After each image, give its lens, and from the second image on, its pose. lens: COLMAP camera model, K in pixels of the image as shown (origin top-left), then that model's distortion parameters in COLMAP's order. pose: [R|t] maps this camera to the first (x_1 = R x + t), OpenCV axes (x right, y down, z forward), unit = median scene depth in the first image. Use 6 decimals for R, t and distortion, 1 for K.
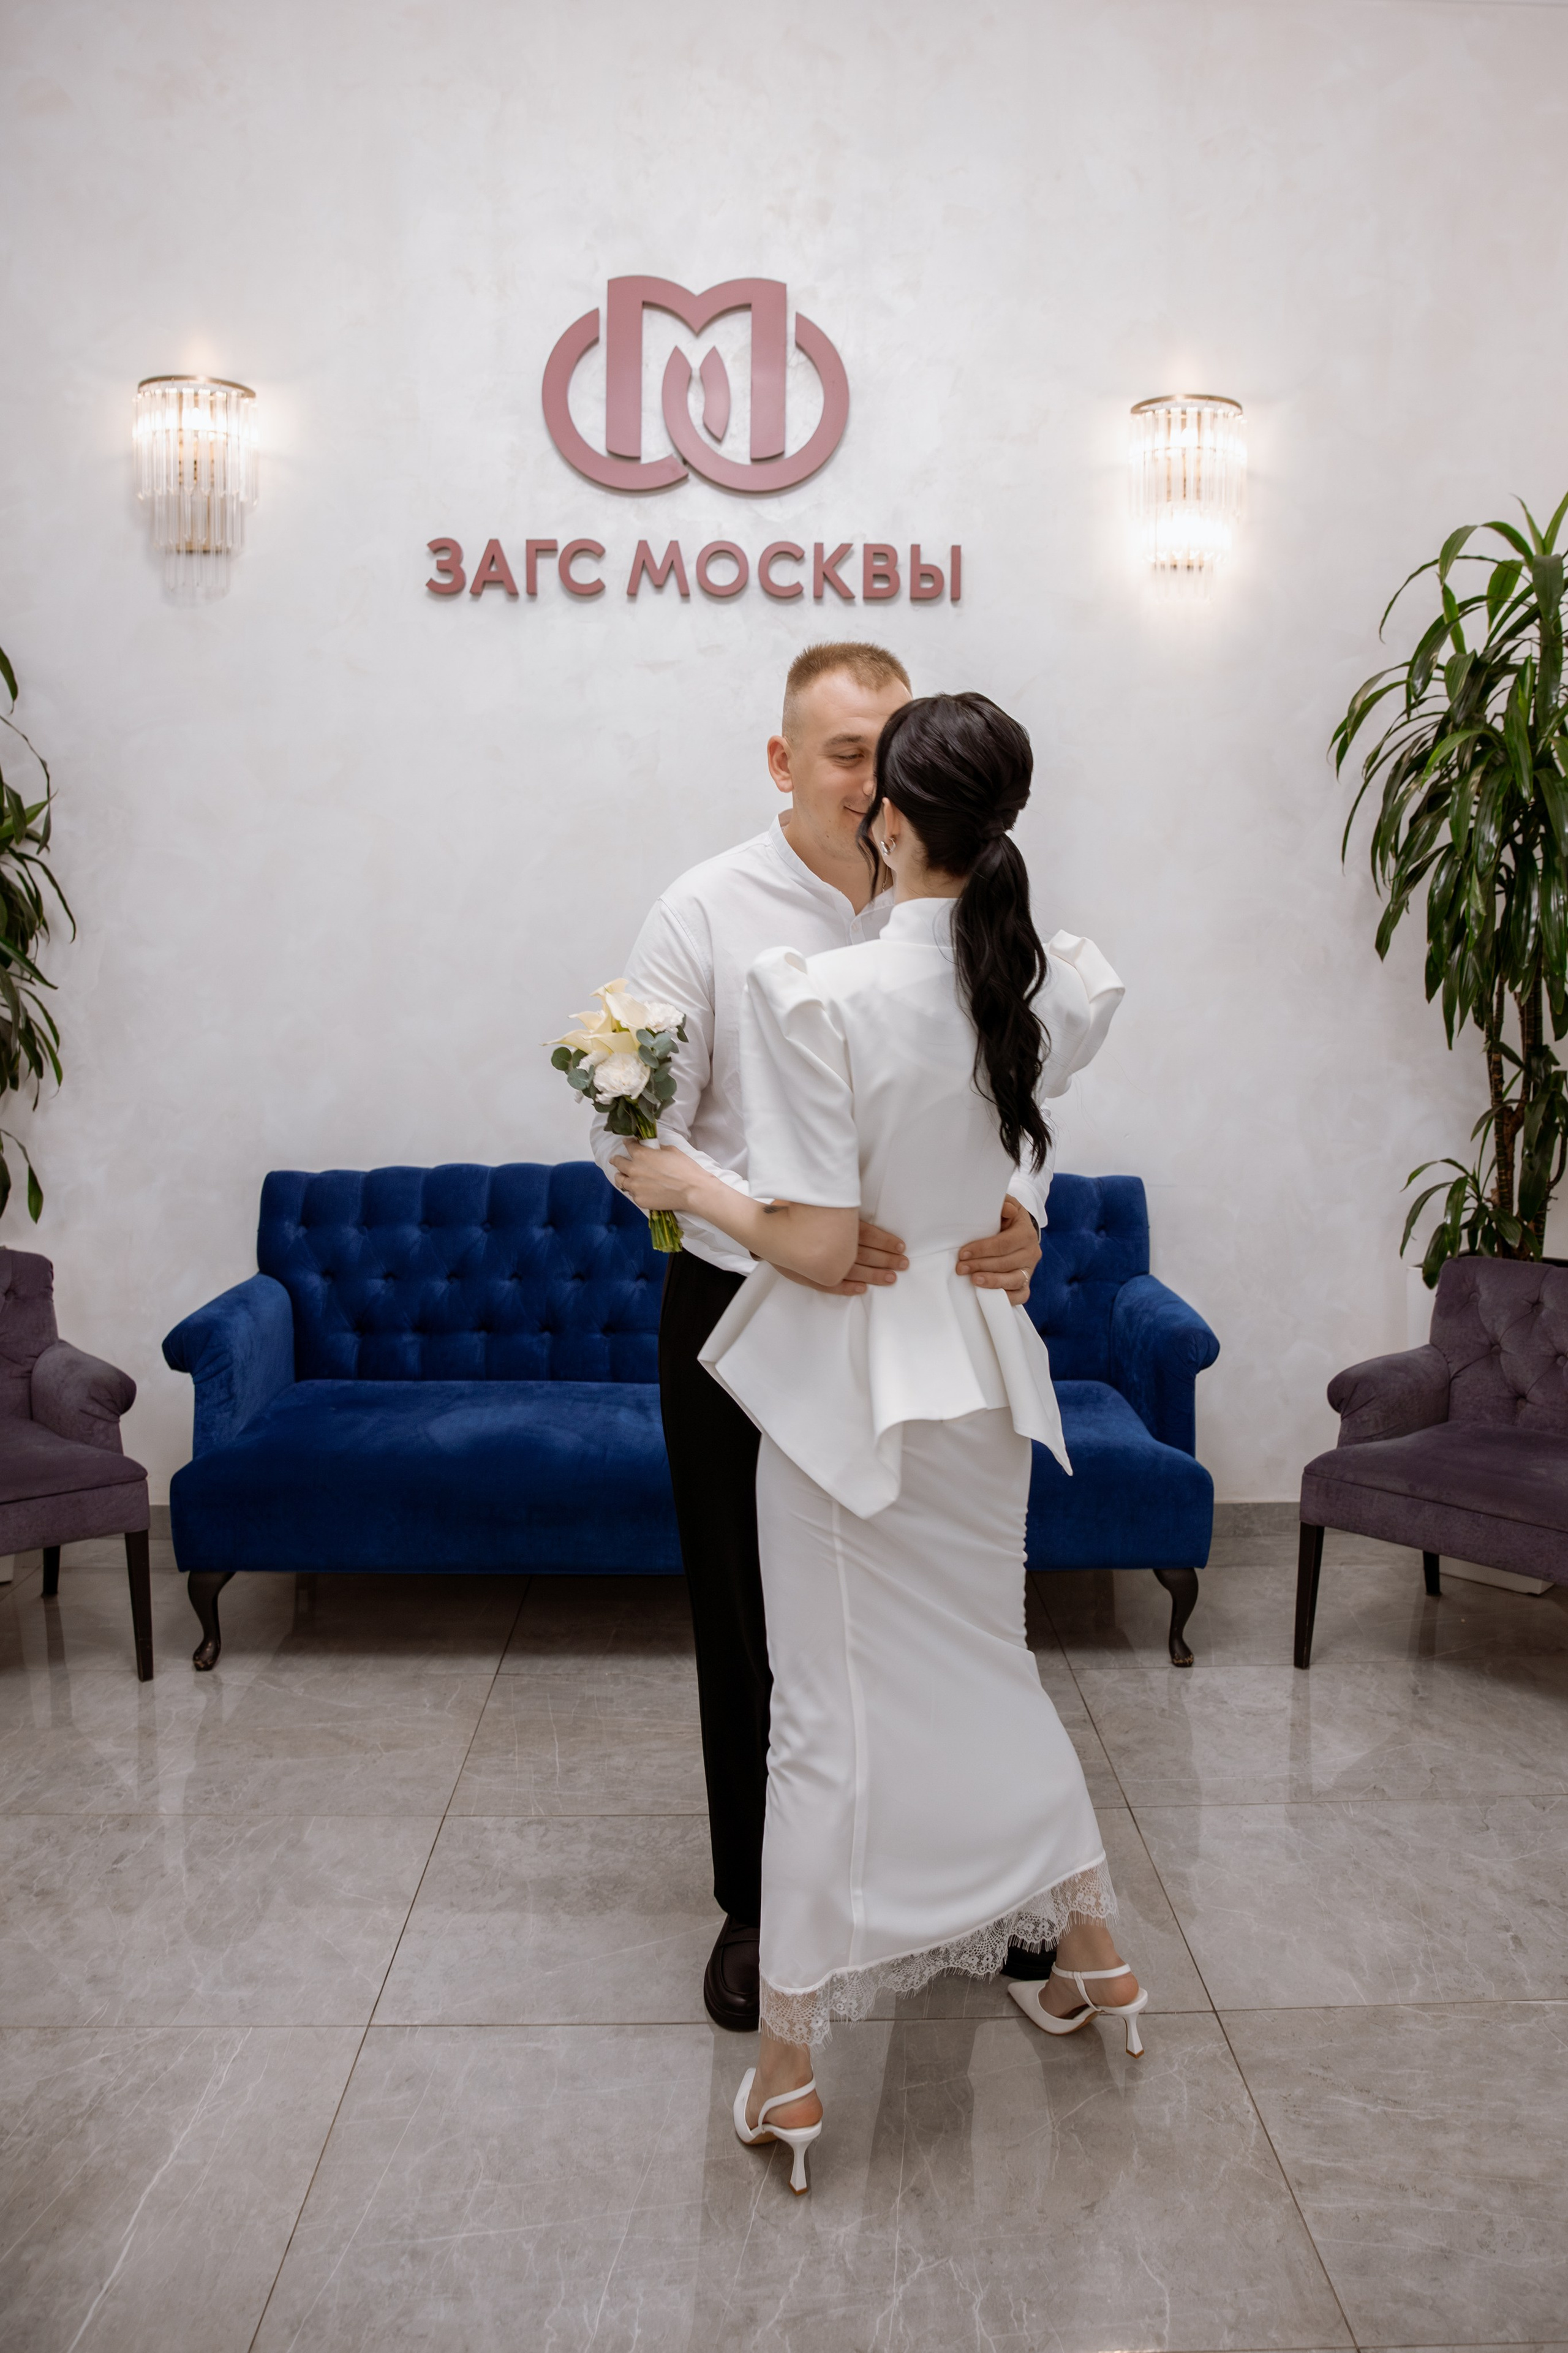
lens RADIAL K [[1789.2, 0, 841.4], [0, 1789.2, 1088.8], [0, 0, 1]] dist [-0.111129, 0.087536]
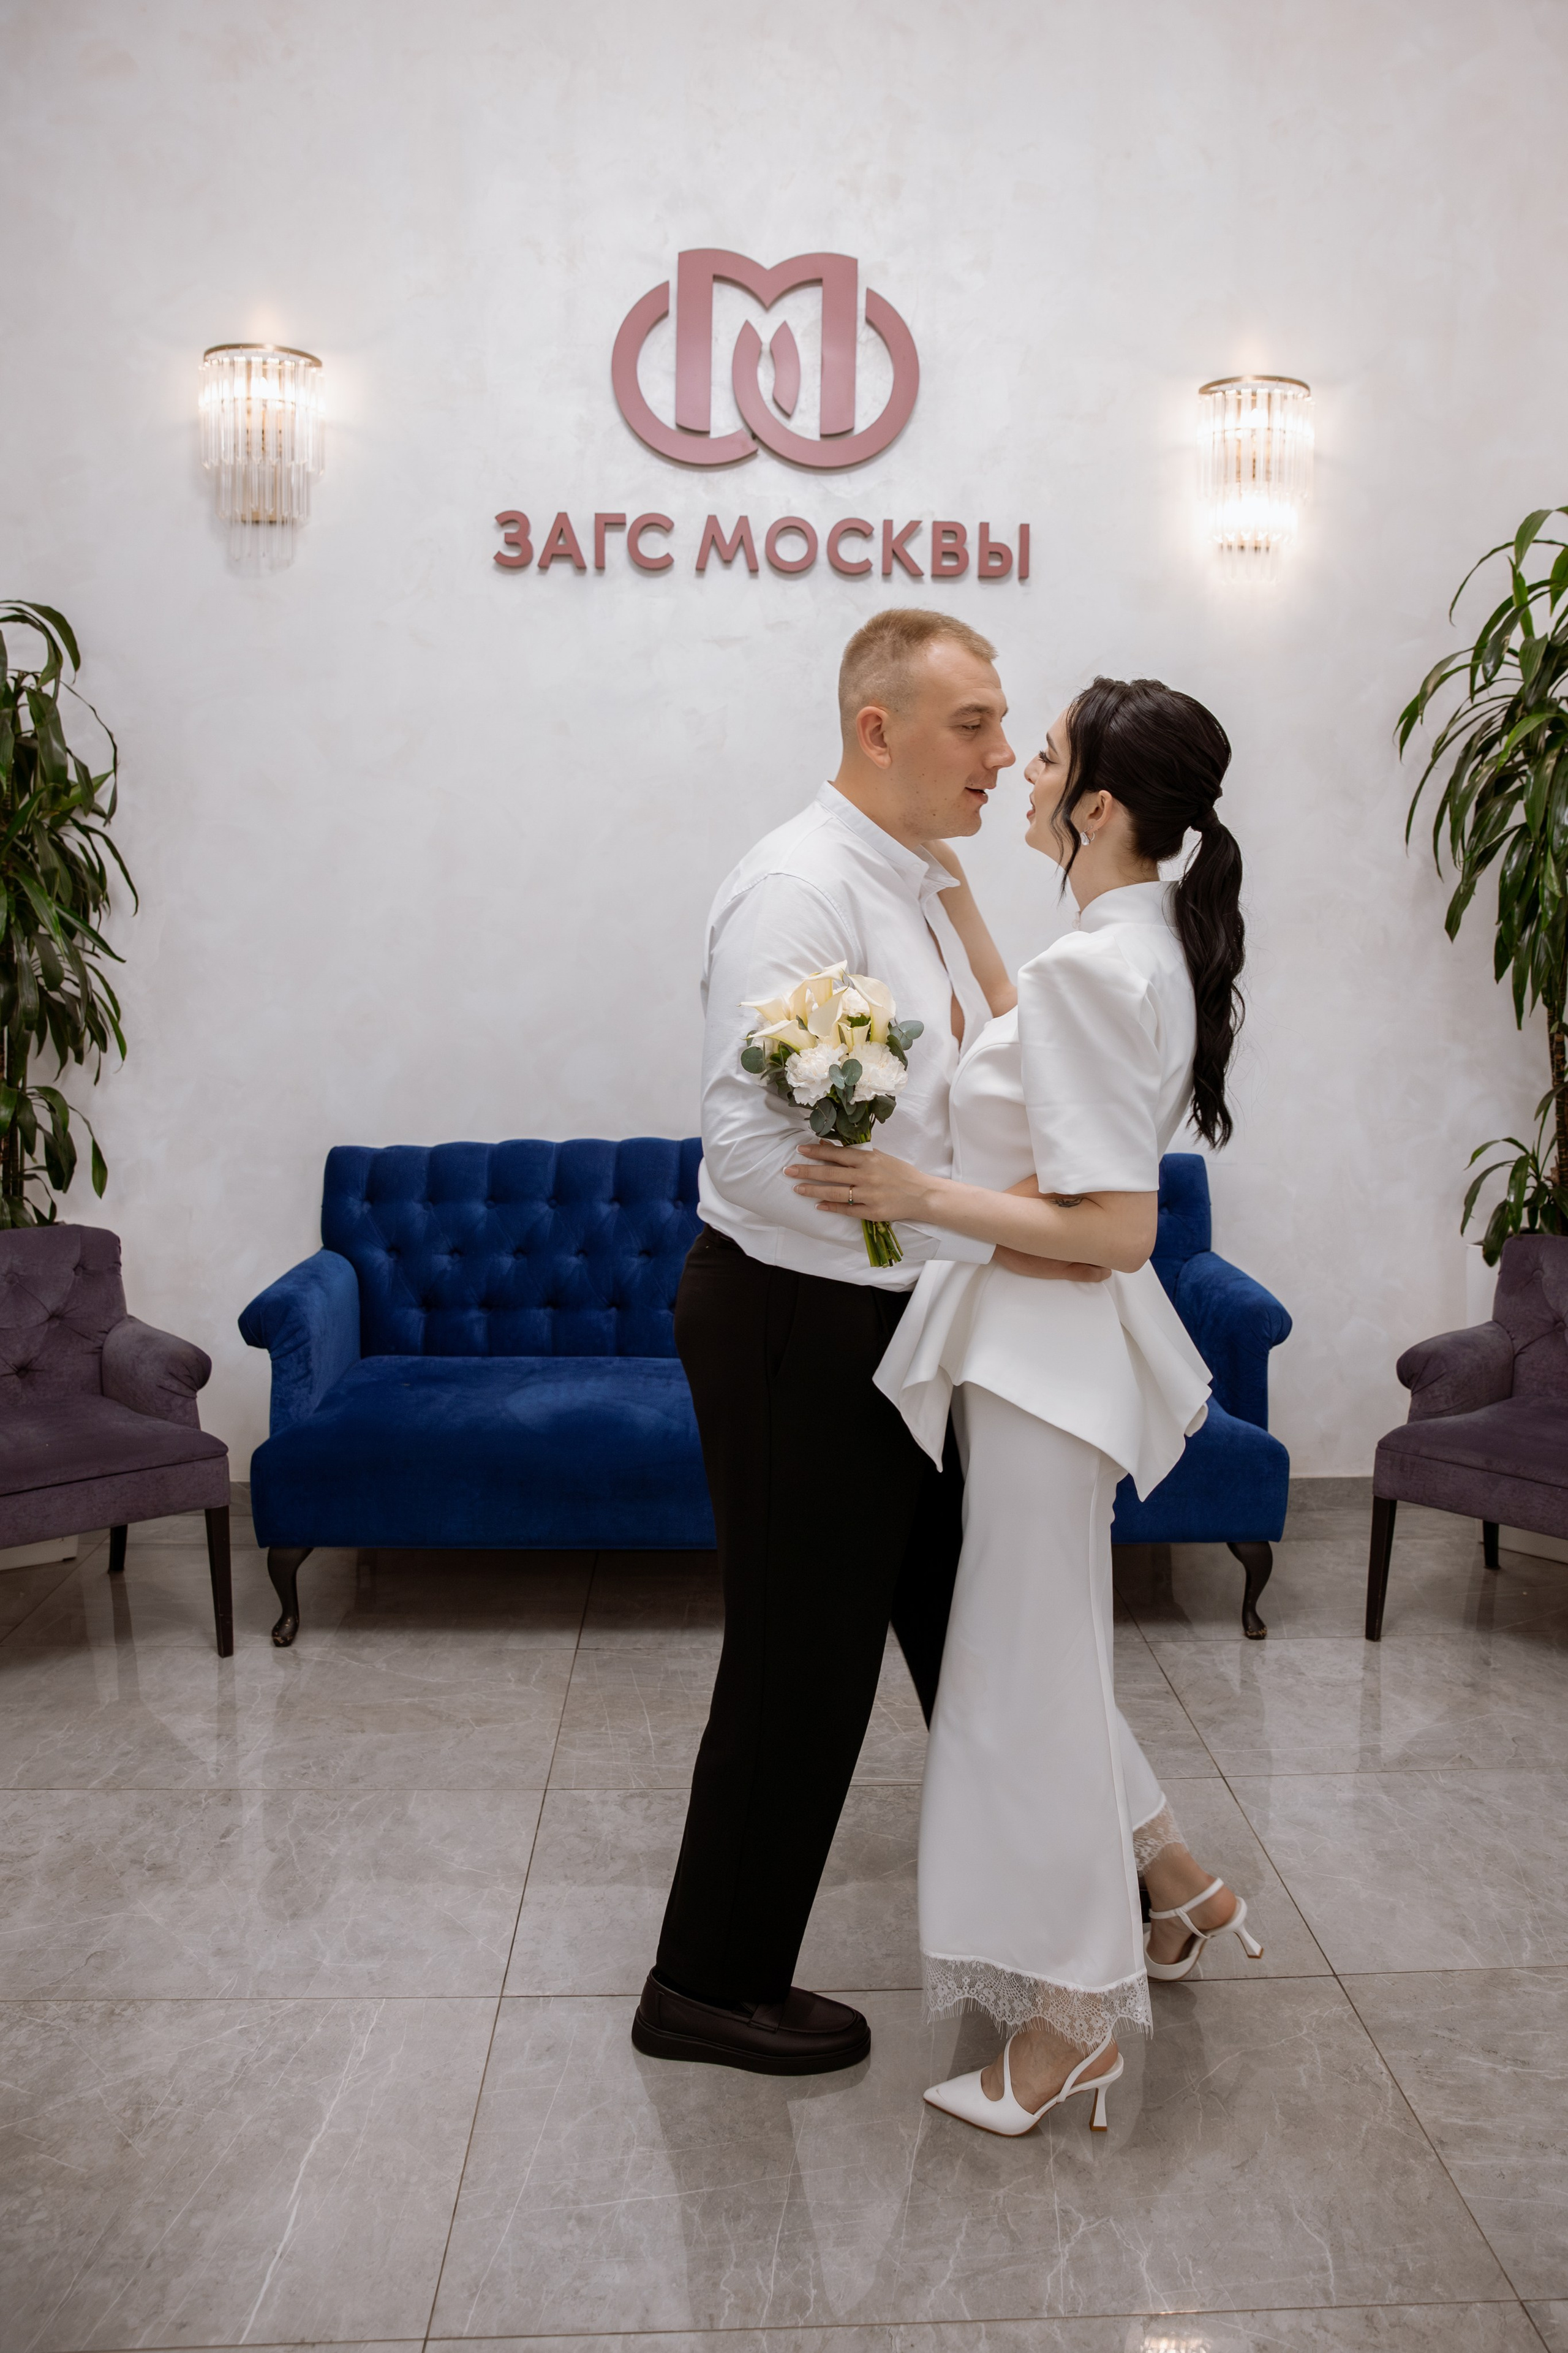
lens RADIAL K [[1789.2, 0, 841.4], [0, 1789.2, 1088.8], [0, 0, 1]] dist [-0.111129, 0.087536]
pose [[0.999851, 0.003944, 0.016791, -0.056751], [-0.004141, 0.999923, 0.011711, 0.001339], [-0.016744, -0.011778, 0.999790, -0.002111]]
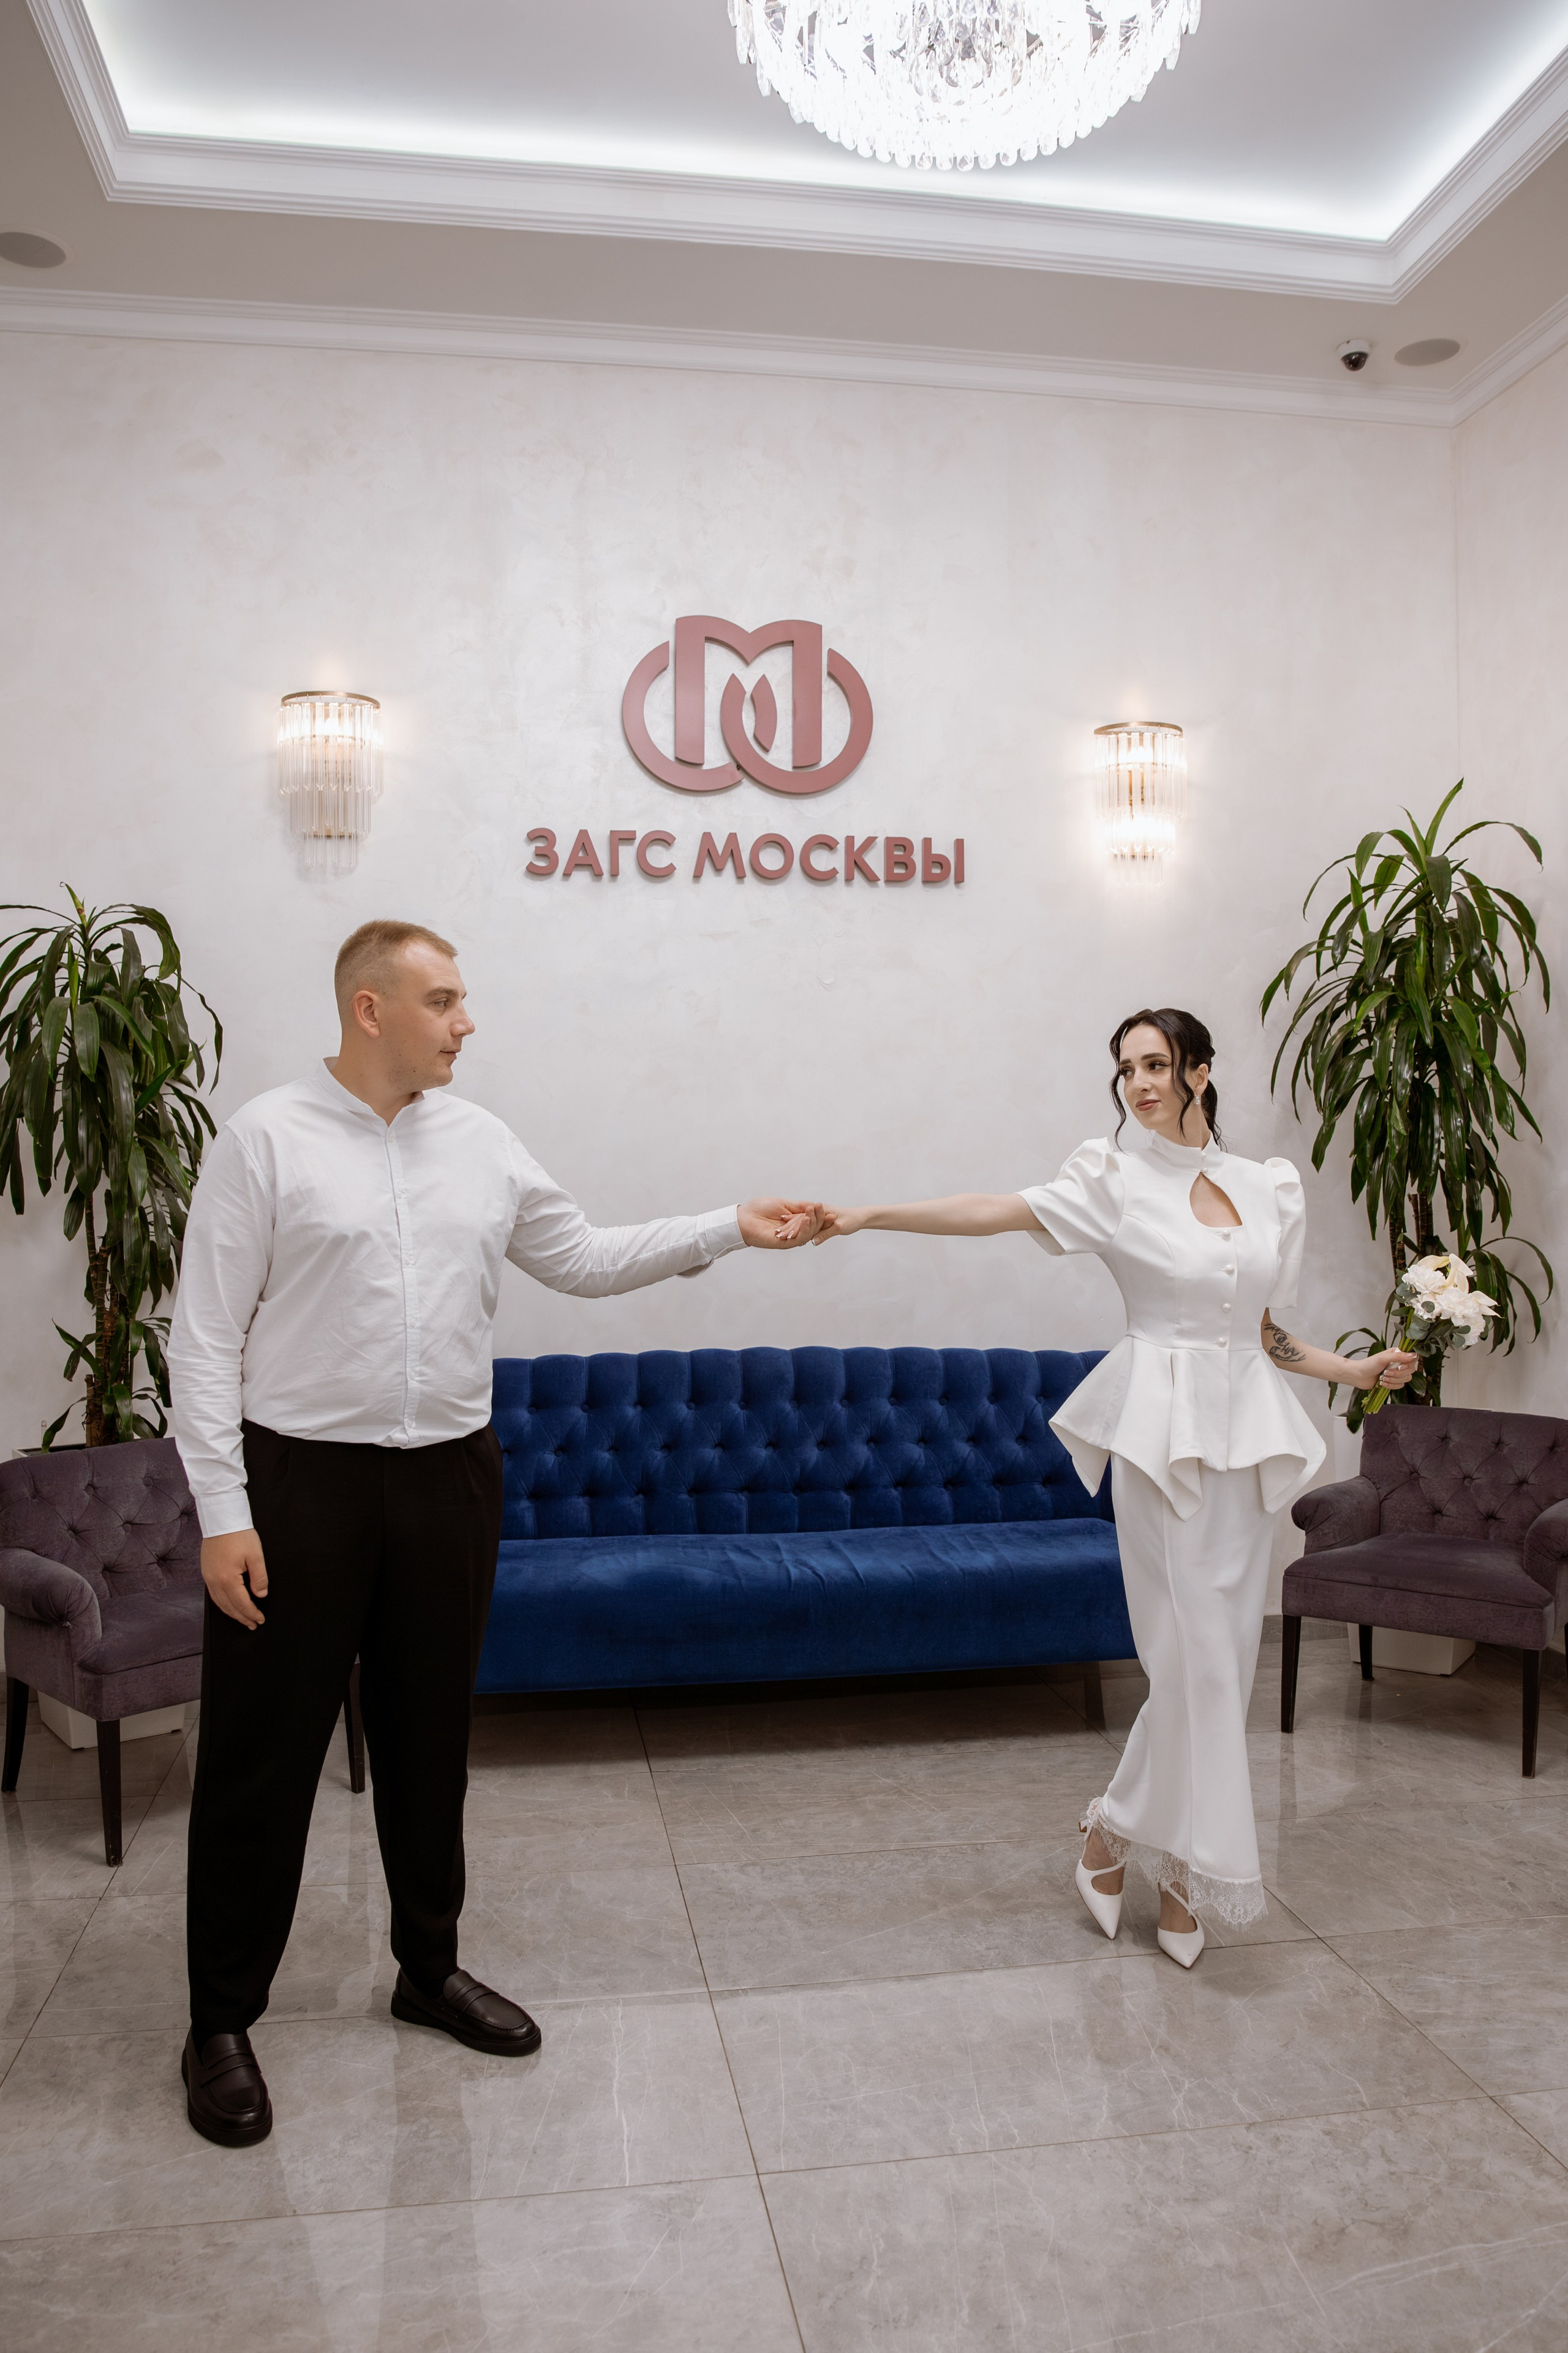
lens RADIAL K [[1814.8, 0, 781.4], [0, 1814.8, 1214.5], [0, 0, 1]] dist [-0.114970, 0.097166]
pose [[0.992650, -0.016874, 0.119838, -0.221293], [0.023278, 0.998363, -0.052248, 0.016252], [-0.118760, 0.054653, 0.991418, -0.219538]]
